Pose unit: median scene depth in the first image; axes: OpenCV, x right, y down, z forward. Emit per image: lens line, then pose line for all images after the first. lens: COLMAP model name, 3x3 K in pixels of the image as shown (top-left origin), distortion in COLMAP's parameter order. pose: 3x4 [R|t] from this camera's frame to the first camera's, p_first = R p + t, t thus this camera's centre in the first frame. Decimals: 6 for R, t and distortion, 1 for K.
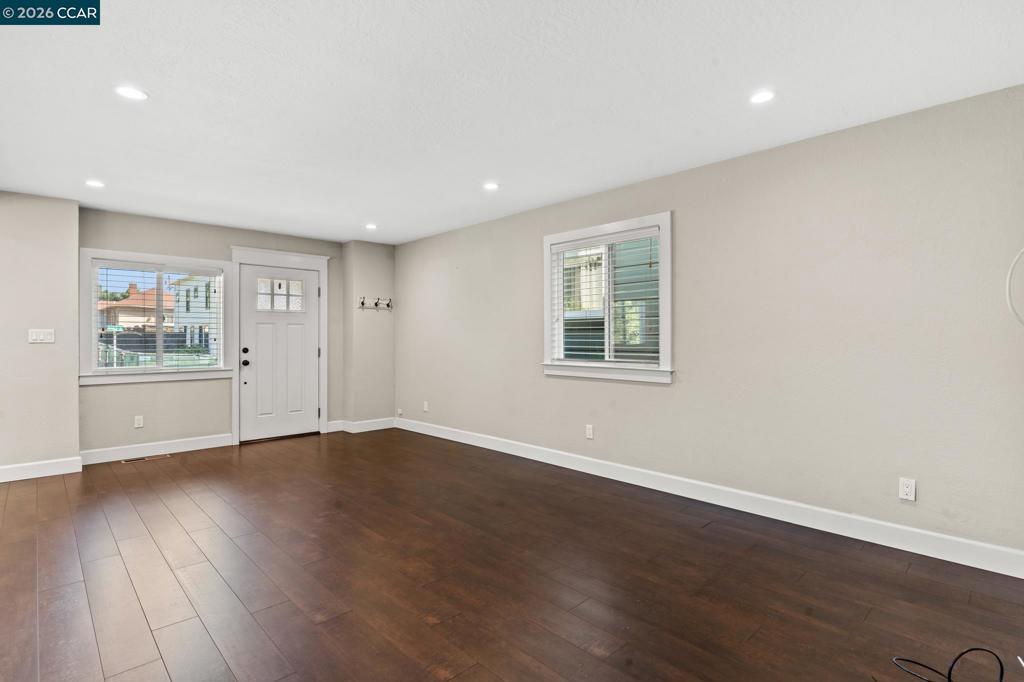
lens RADIAL K [[517.6, 0, 511.2], [0, 517.6, 335.2], [0, 0, 1]] dist [-0.000312, 0.001310]
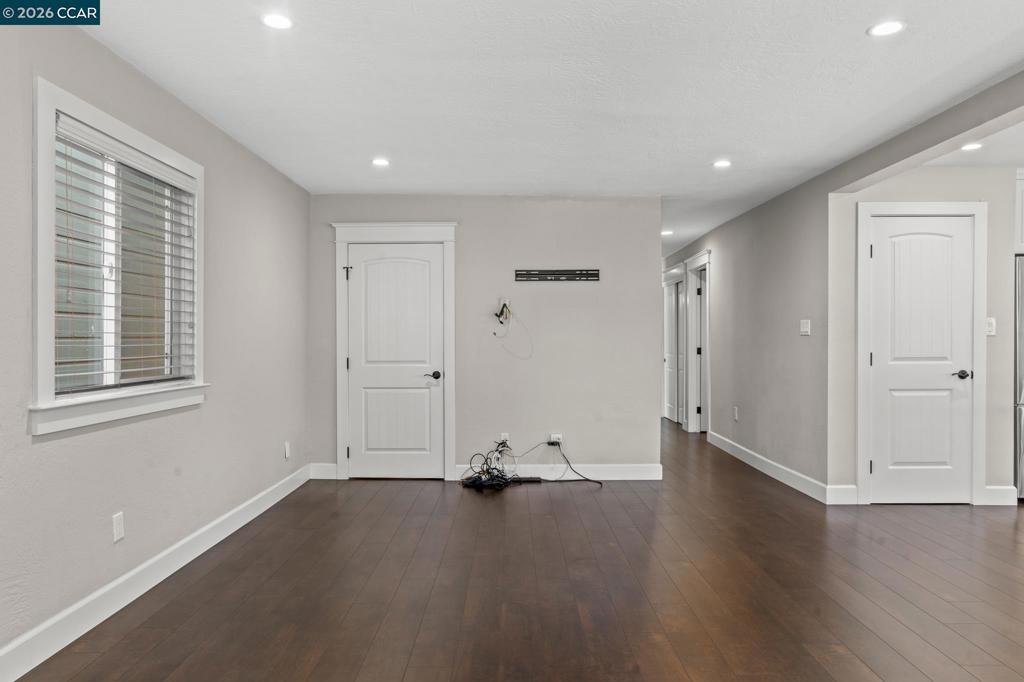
lens RADIAL K [[680.1, 0, 512.0], [0, 680.1, 341.0], [0, 0, 1]] dist [0.003015, -0.002245]
pose [[-0.734679, 0.001788, 0.678413, -0.601841], [0.000498, 0.999998, -0.002096, 0.007344], [-0.678415, -0.001202, -0.734678, 1.272490]]
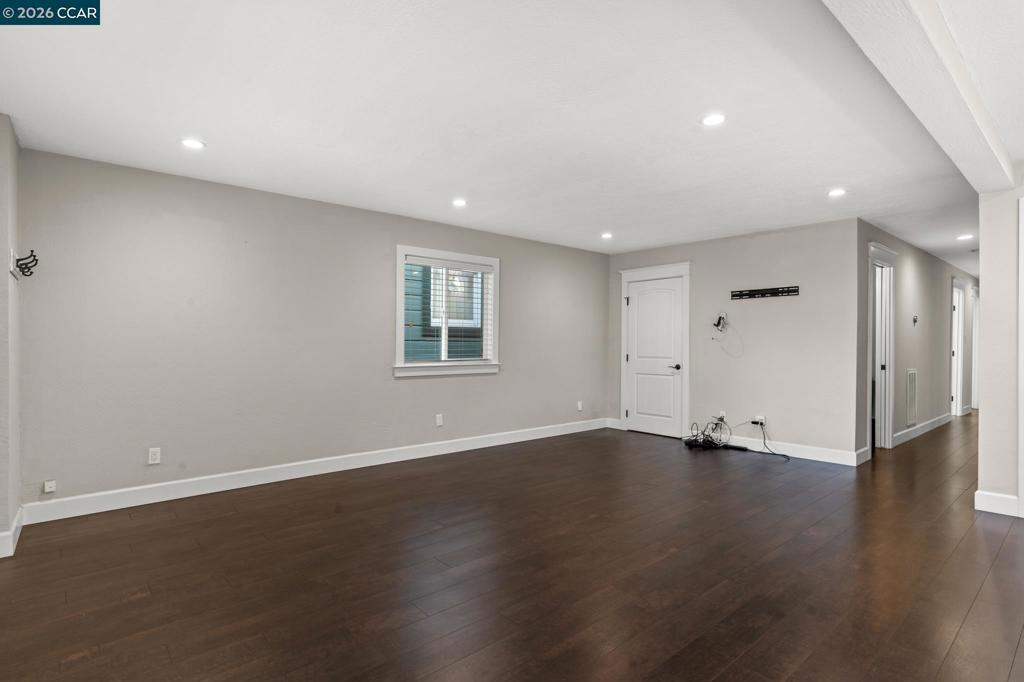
lens RADIAL K [[517.6, 0, 511.2], [0, 517.6, 335.2], [0, 0, 1]] dist [-0.000312, 0.001310]
pose [[0.022378, 0.019310, 0.999563, -1.088915], [-0.006420, 0.999796, -0.019171, 0.011665], [-0.999729, -0.005988, 0.022498, 0.838431]]
